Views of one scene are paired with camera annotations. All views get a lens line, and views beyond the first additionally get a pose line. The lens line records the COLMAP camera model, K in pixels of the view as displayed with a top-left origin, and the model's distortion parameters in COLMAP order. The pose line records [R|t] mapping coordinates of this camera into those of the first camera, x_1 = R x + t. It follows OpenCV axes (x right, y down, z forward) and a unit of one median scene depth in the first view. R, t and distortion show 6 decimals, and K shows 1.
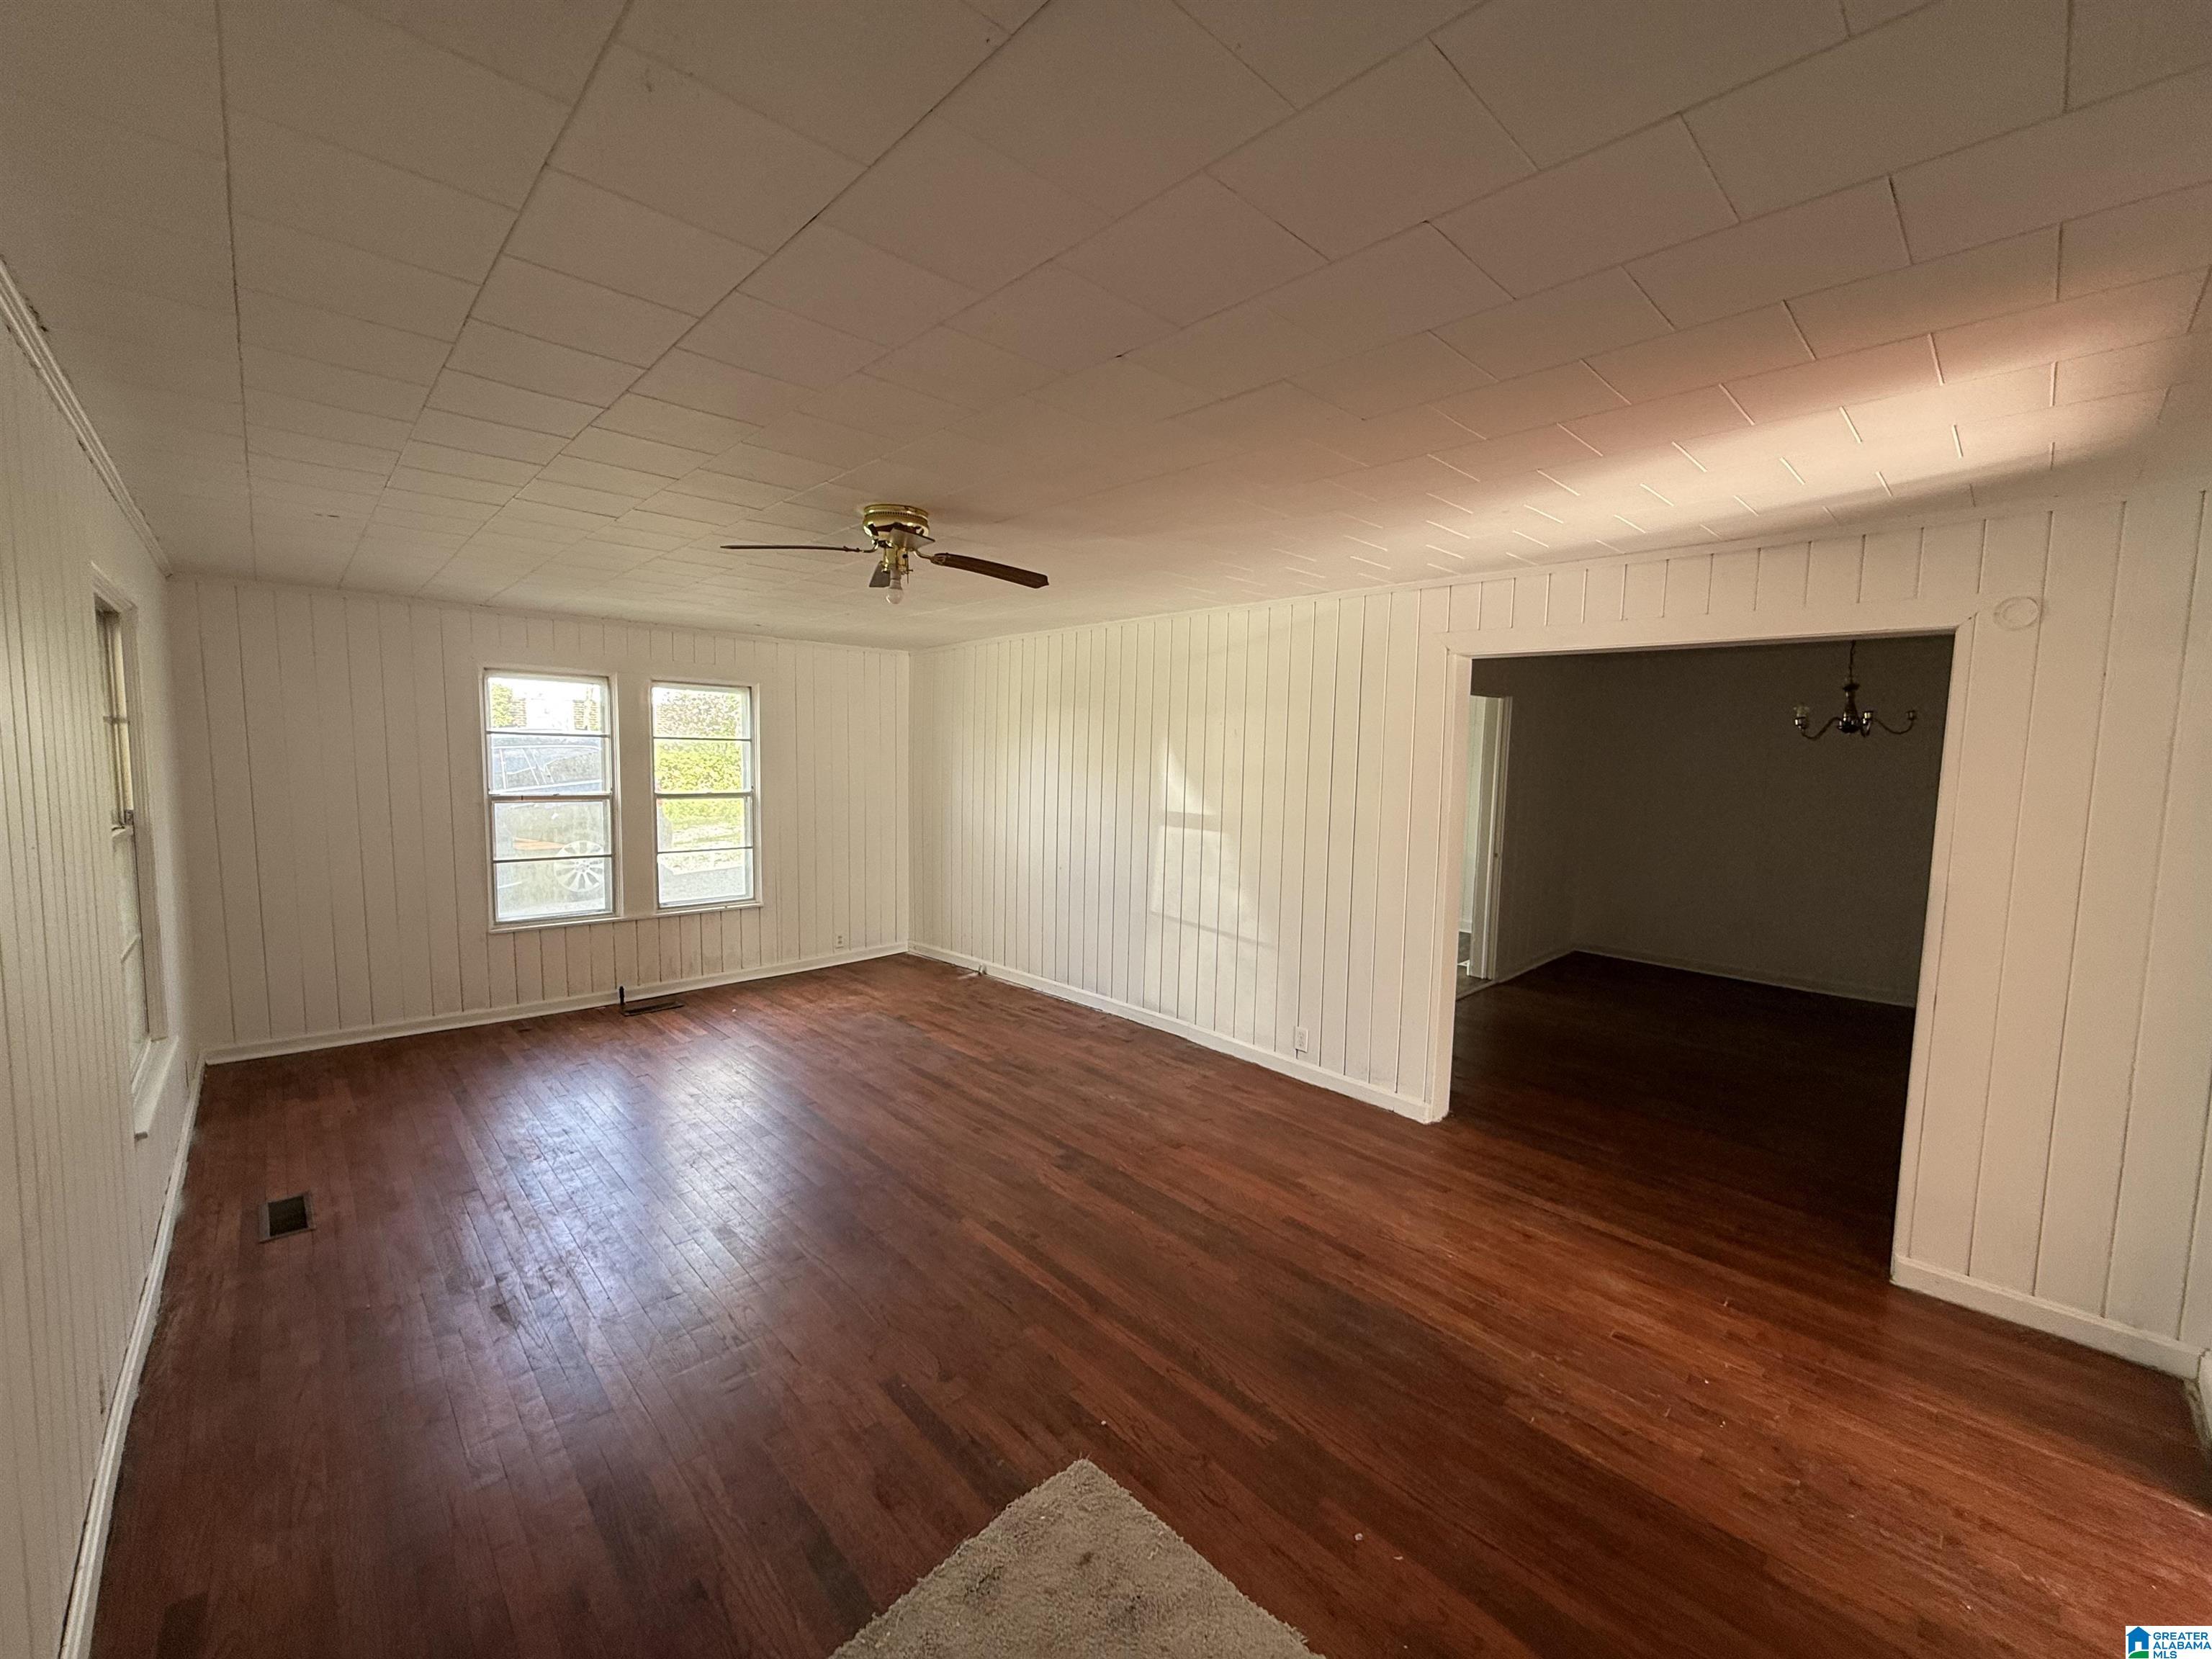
lens RADIAL K [[882.4, 0, 1100.4], [0, 882.4, 832.9], [0, 0, 1]] dist [-0.001246, -0.001195]
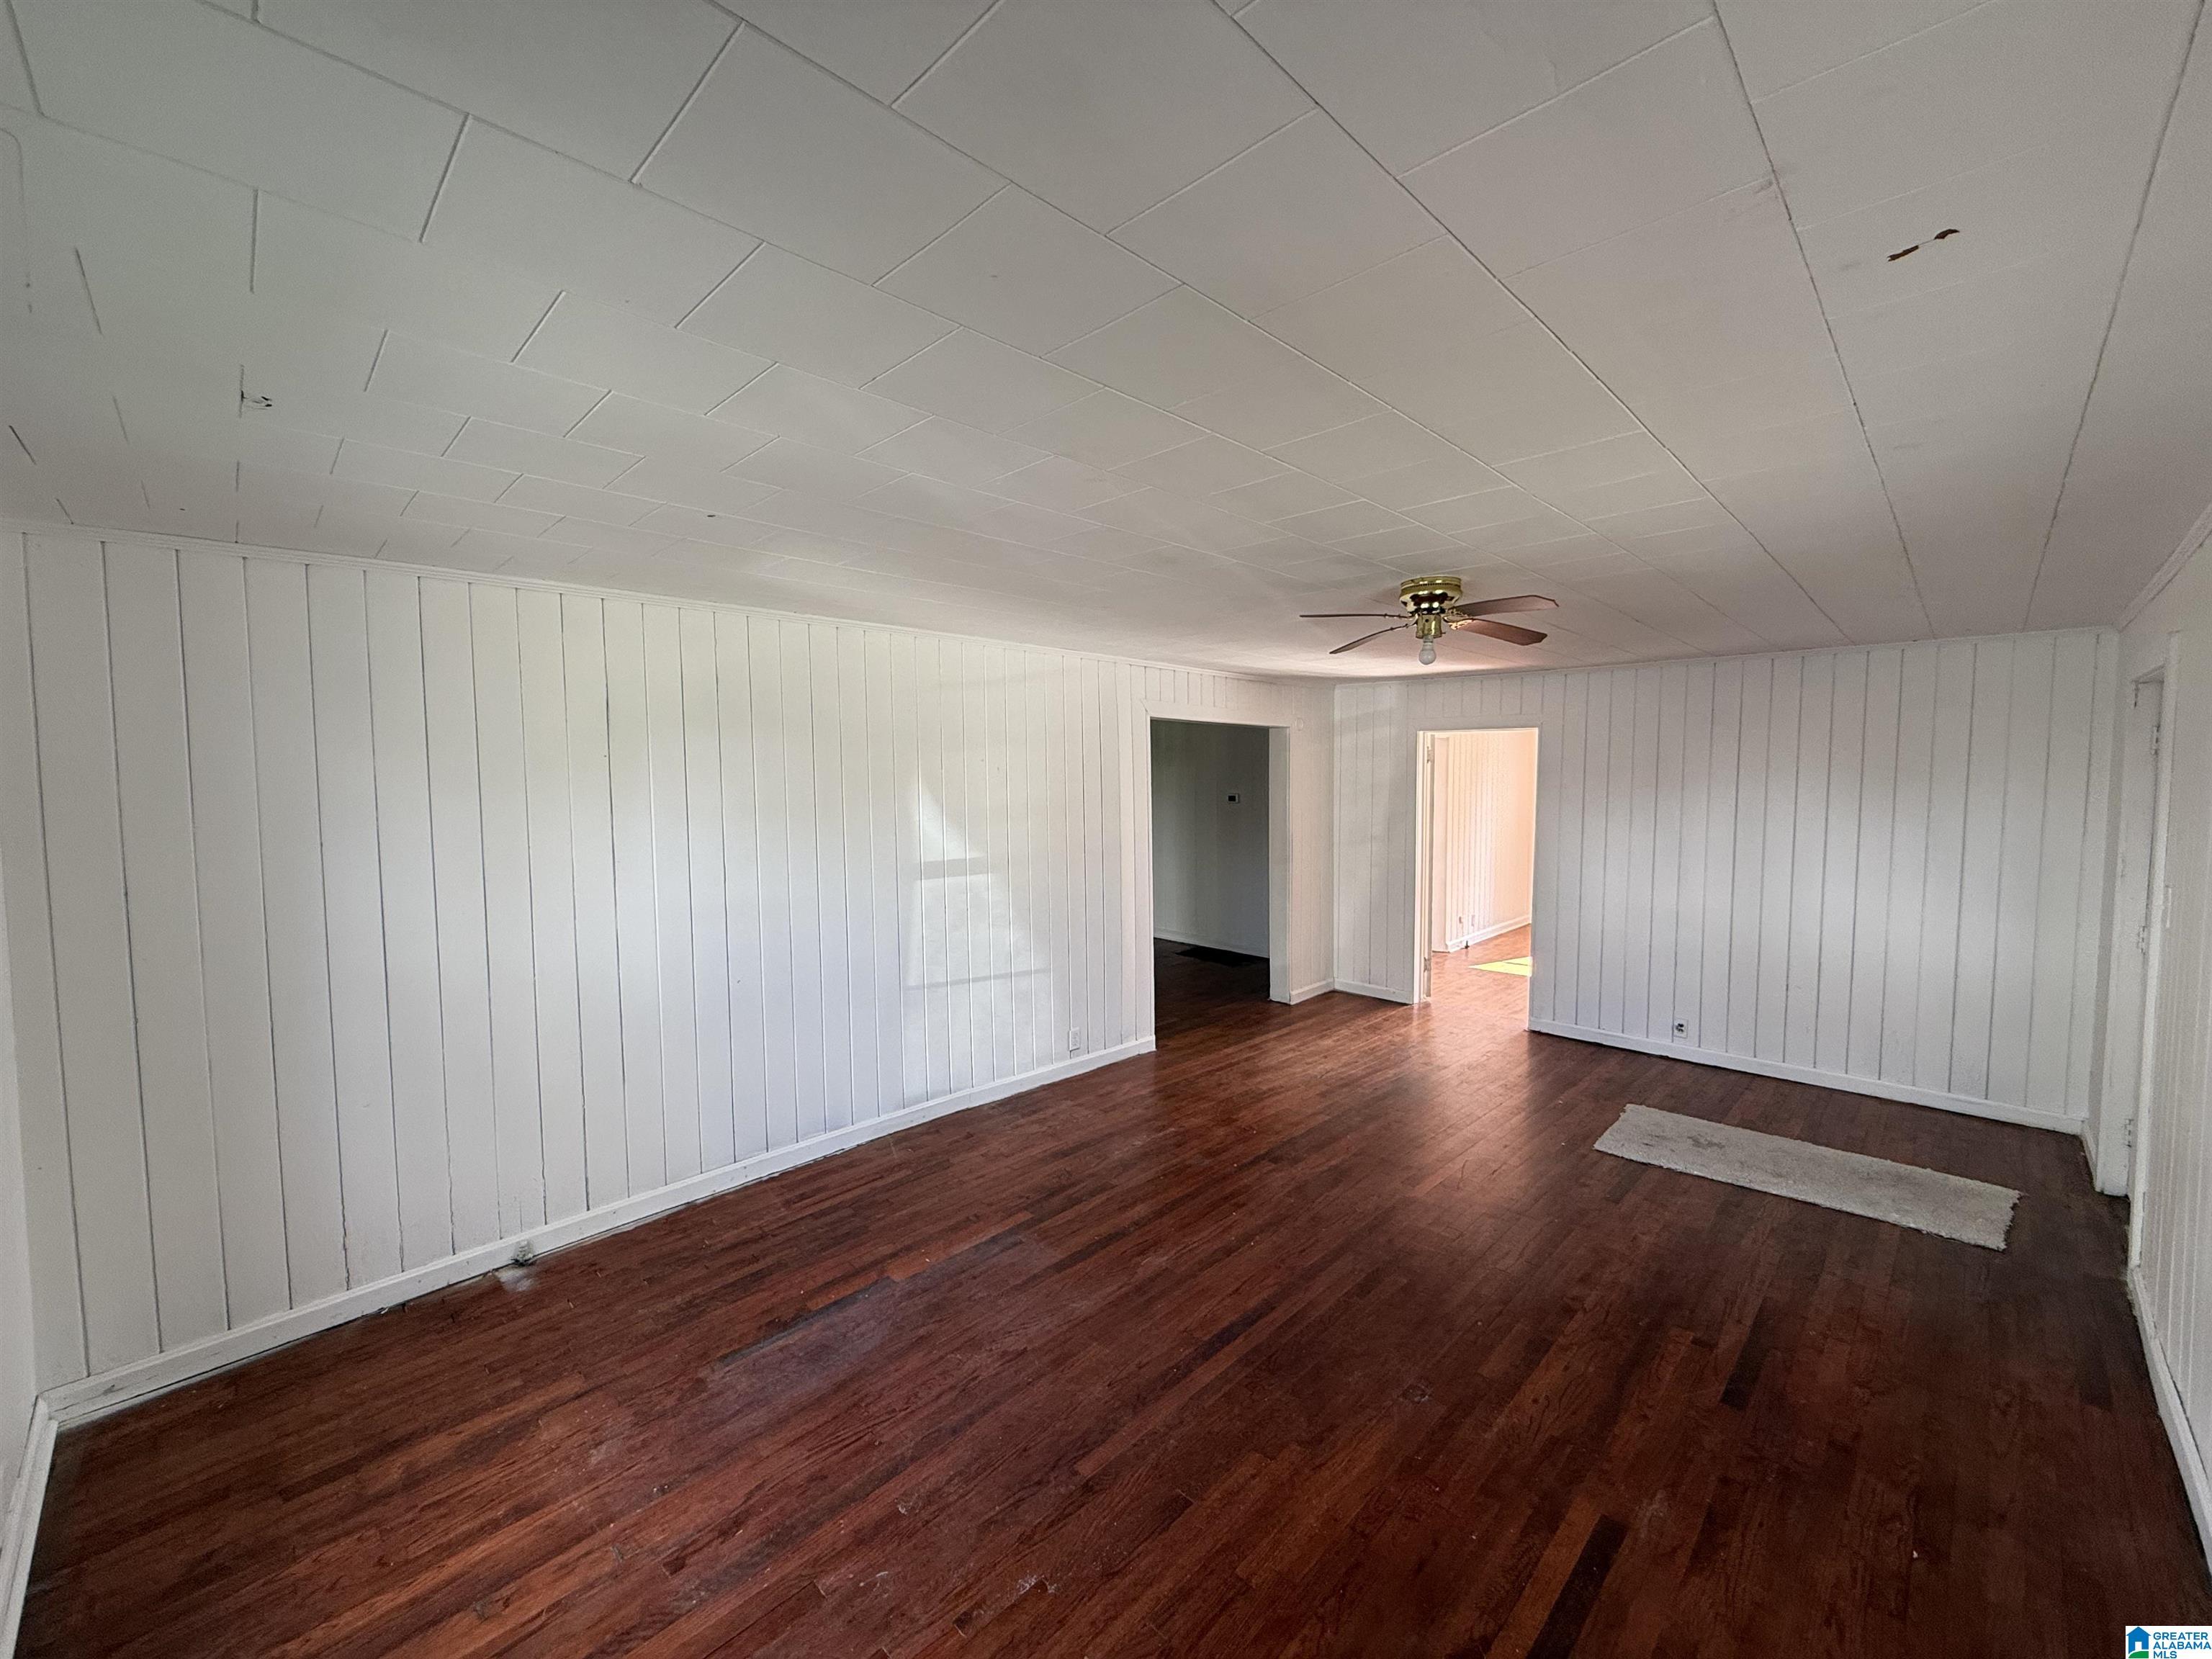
lens RADIAL K [[882.4, 0, 1106.3], [0, 882.4, 833.2], [0, 0, 1]] dist [-0.001246, -0.001195]
pose [[-0.034402, -0.085937, 0.995706, -0.789918], [0.098634, 0.991140, 0.088950, -0.112426], [-0.994529, 0.101271, -0.025621, 0.866543]]
